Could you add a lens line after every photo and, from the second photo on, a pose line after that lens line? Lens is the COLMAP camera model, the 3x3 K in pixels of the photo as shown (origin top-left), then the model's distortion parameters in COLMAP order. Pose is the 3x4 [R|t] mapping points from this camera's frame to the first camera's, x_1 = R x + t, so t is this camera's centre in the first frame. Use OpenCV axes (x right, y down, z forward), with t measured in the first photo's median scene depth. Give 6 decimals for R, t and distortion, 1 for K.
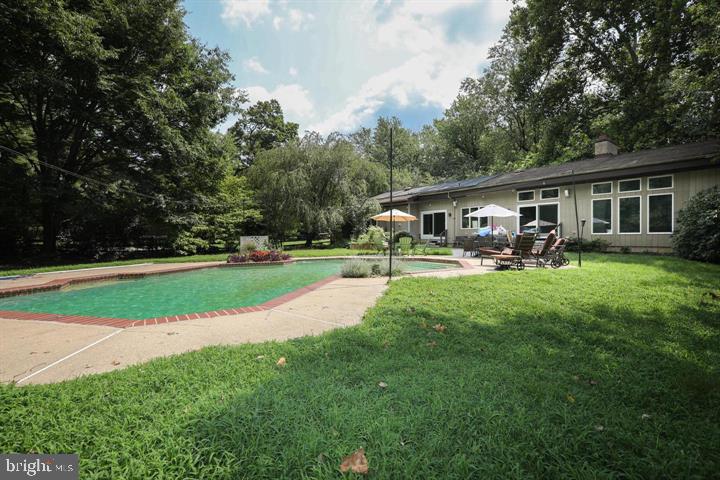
lens RADIAL K [[328.7, 0, 360.0], [0, 328.7, 240.0], [0, 0, 1]] dist [-0.013953, 0.000514]
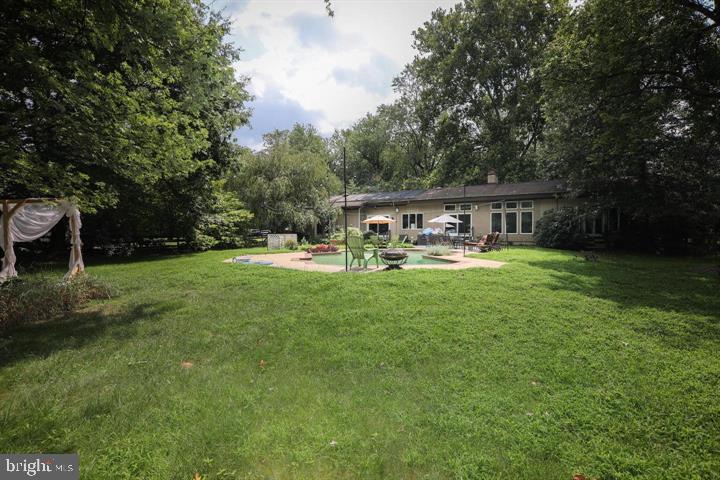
lens RADIAL K [[328.7, 0, 360.0], [0, 328.7, 240.0], [0, 0, 1]] dist [-0.013953, 0.000514]
pose [[0.930593, -0.000931, 0.366055, -0.501543], [-0.001854, 0.999972, 0.007256, 0.002715], [-0.366052, -0.007431, 0.930565, -0.285549]]
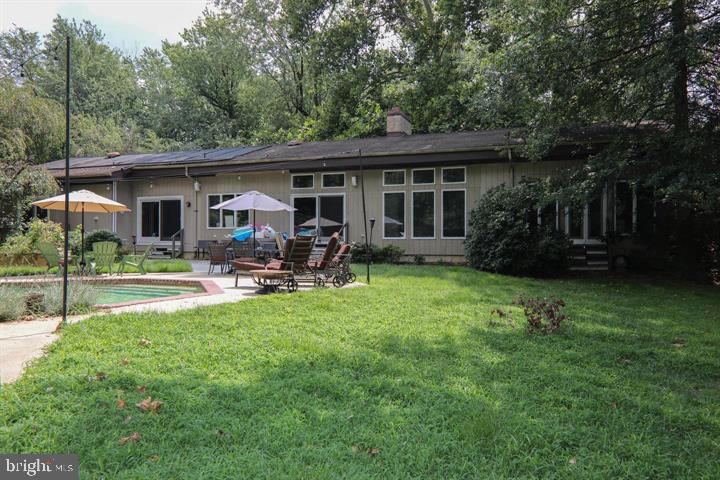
lens RADIAL K [[537.3, 0, 360.0], [0, 537.3, 240.0], [0, 0, 1]] dist [0.003884, 0.003621]
pose [[0.841062, 0.006916, 0.540894, 0.008684], [-0.000488, 0.999928, -0.012027, -0.000338], [-0.540938, 0.009851, 0.841005, 0.005955]]
